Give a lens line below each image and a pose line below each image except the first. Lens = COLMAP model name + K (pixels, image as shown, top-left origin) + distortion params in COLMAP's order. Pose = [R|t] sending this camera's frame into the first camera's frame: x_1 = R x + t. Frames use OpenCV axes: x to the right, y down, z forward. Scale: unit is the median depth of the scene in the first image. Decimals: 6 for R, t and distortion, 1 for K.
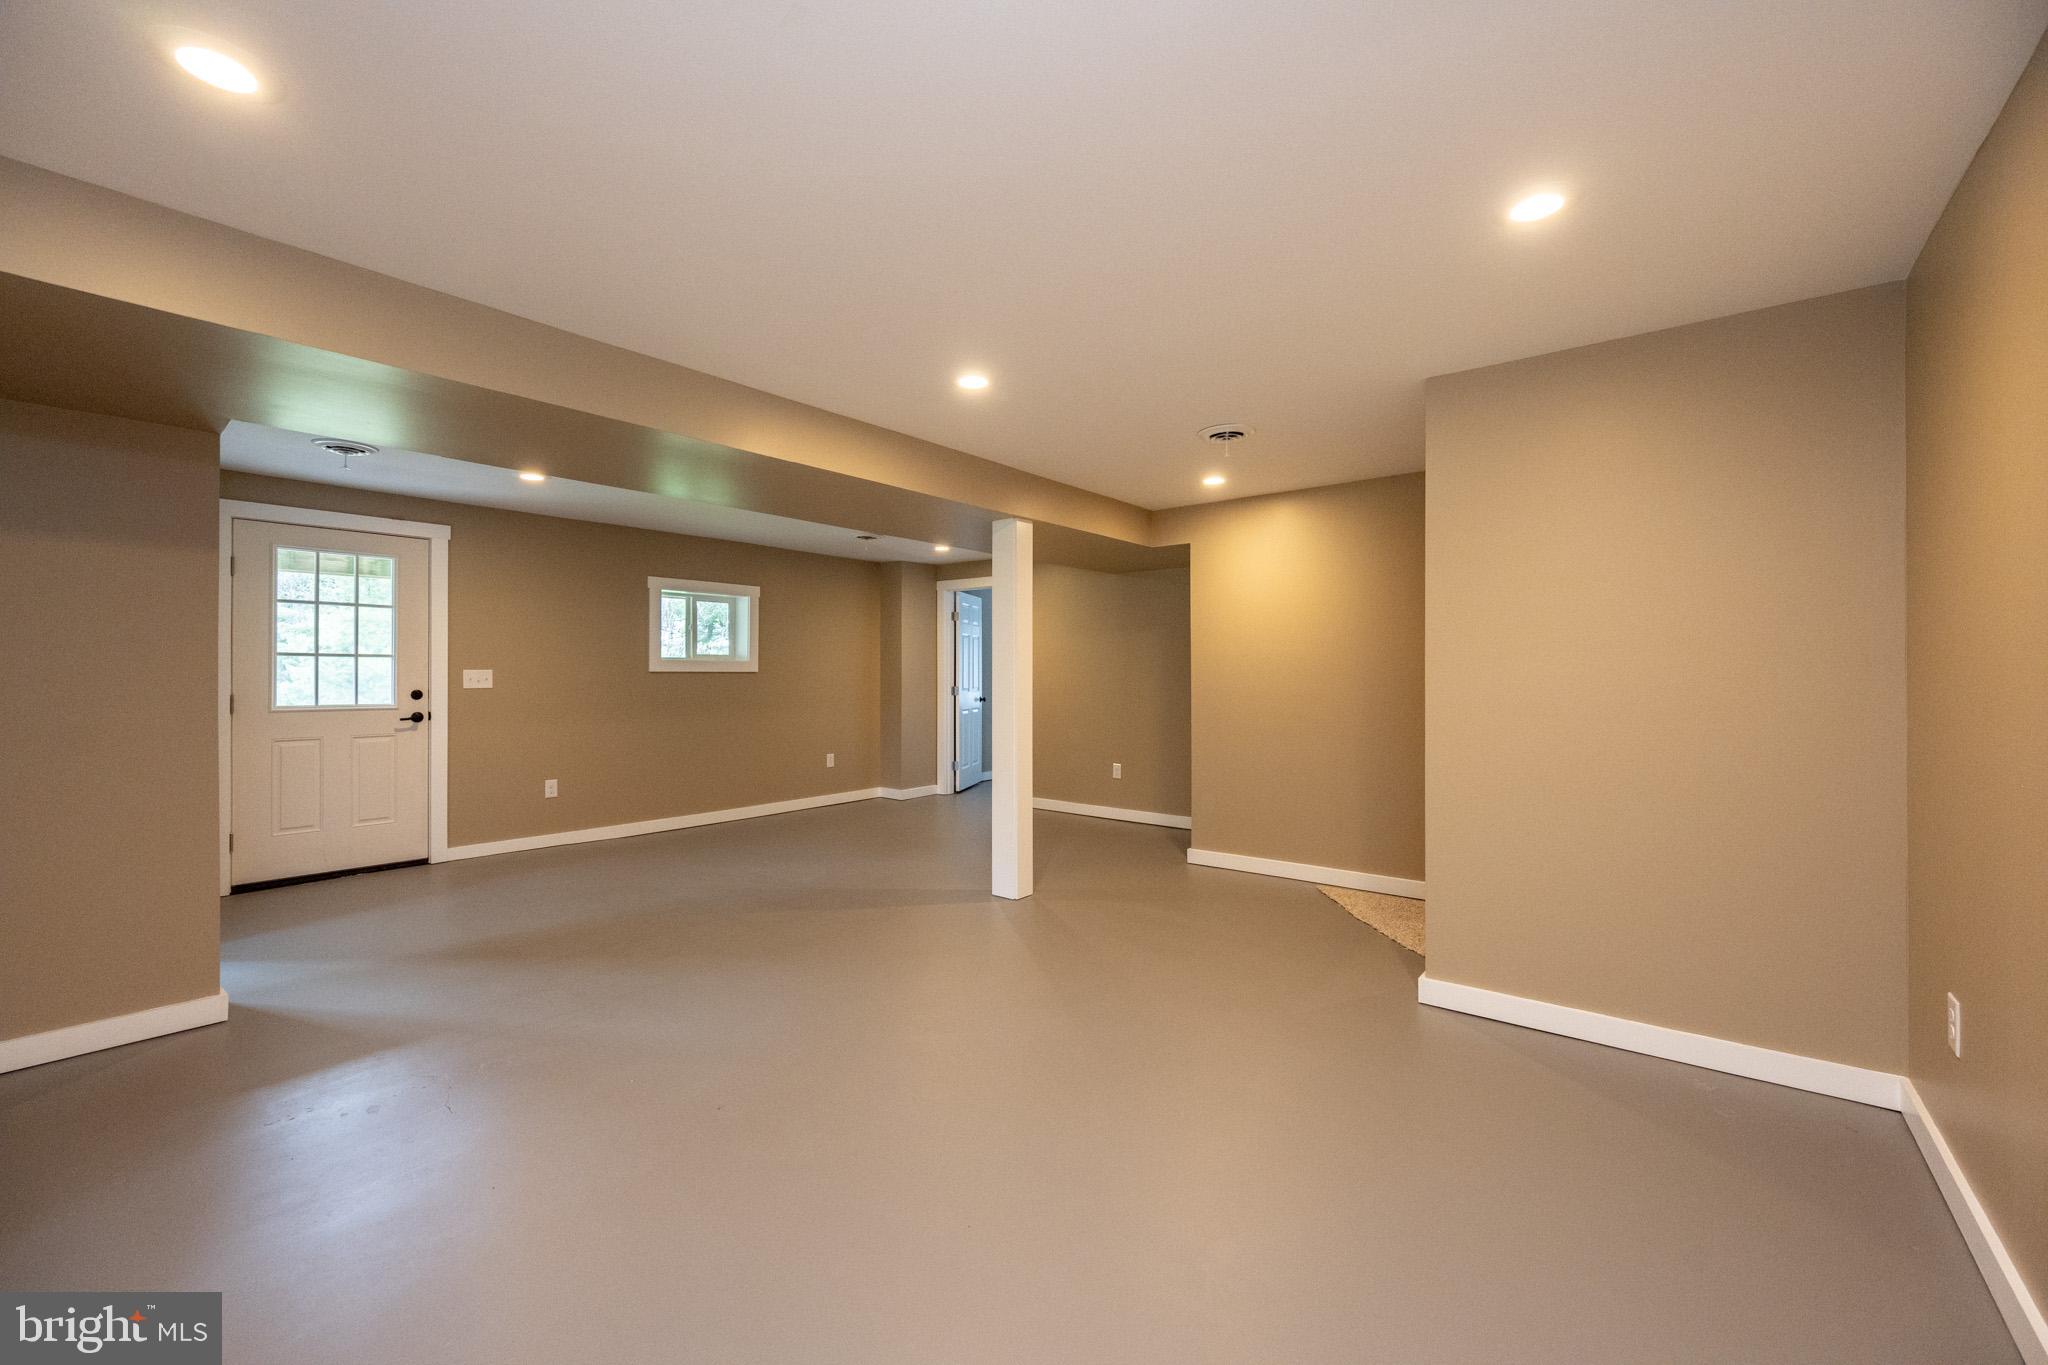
lens RADIAL K [[846.4, 0, 1024.0], [0, 846.4, 682.5], [0, 0, 1]] dist [0.000102, -0.000087]
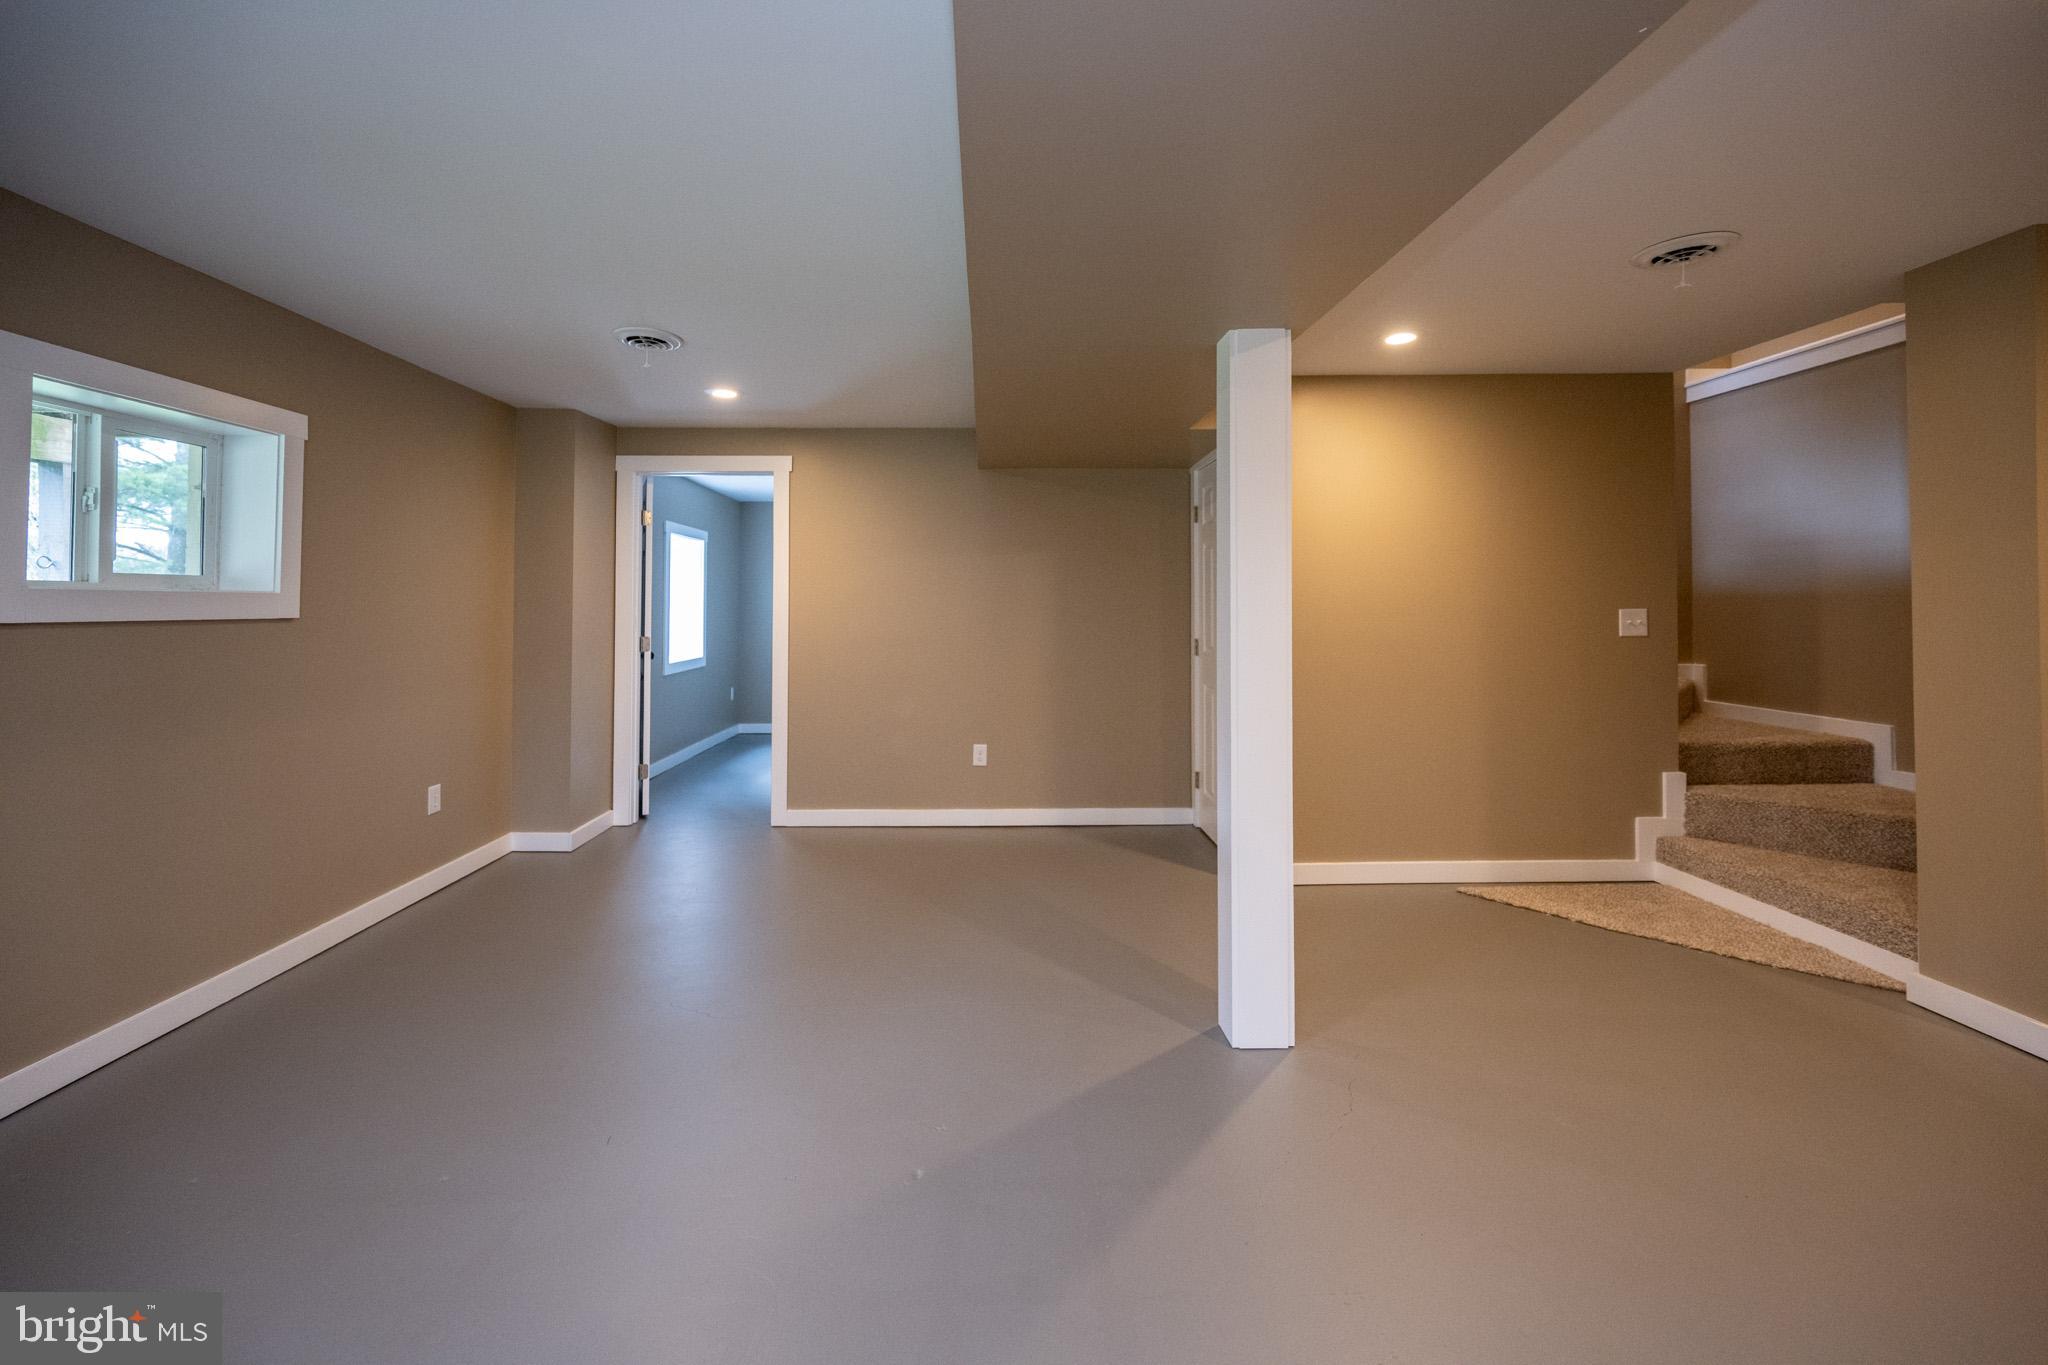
lens RADIAL K [[860.0, 0, 1022.5], [0, 860.0, 582.2], [0, 0, 1]] dist [-0.001453, -0.000555]
pose [[0.781296, 0.014688, 0.623988, -0.404917], [0.005257, 0.999533, -0.030110, -0.021081], [-0.624139, 0.026806, 0.780853, 0.602582]]
